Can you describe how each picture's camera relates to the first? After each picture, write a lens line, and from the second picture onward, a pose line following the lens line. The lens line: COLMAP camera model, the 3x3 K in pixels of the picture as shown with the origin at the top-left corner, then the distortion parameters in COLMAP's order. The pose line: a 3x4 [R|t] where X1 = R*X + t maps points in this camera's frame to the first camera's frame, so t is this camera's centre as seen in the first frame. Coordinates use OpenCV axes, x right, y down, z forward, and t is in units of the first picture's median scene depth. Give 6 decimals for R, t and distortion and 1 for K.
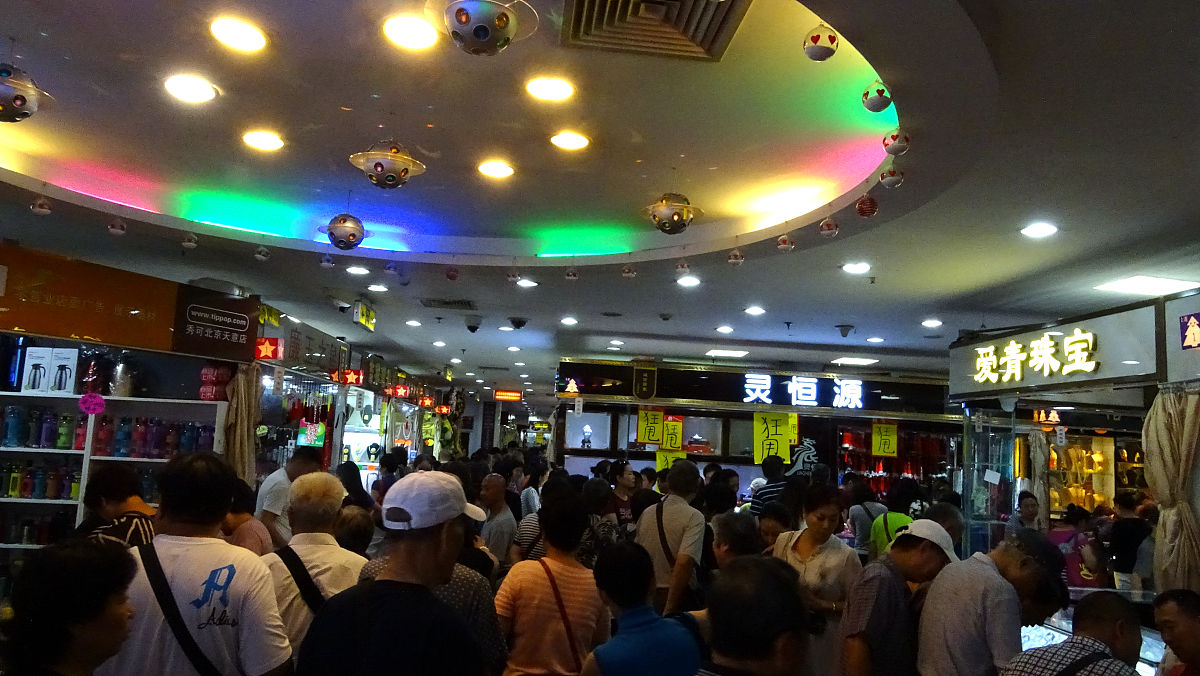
lens RADIAL K [[855.9, 0, 599.6], [0, 855.9, 334.6], [0, 0, 1]] dist [-0.032302, 0.000703]
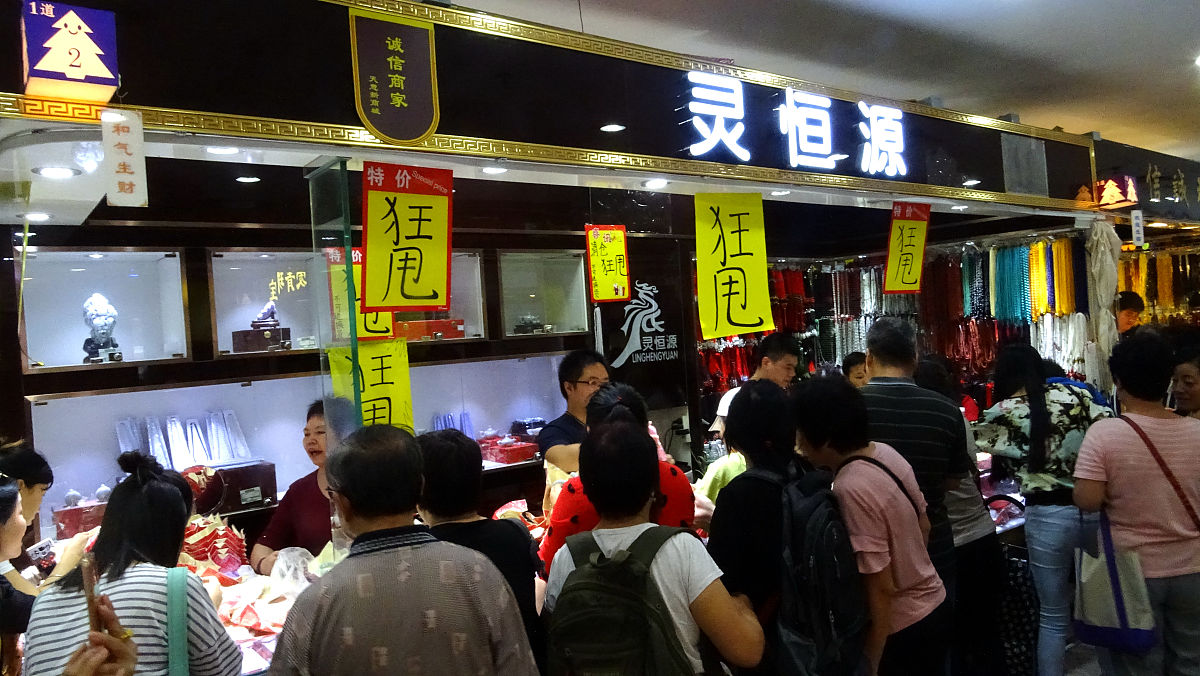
lens RADIAL K [[855.9, 0, 604.0], [0, 855.9, 334.6], [0, 0, 1]] dist [-0.032302, 0.000703]
pose [[0.814362, -0.107574, 0.570300, -0.050205], [0.034552, 0.989915, 0.137385, 0.099679], [-0.579328, -0.092176, 0.809866, 0.746199]]
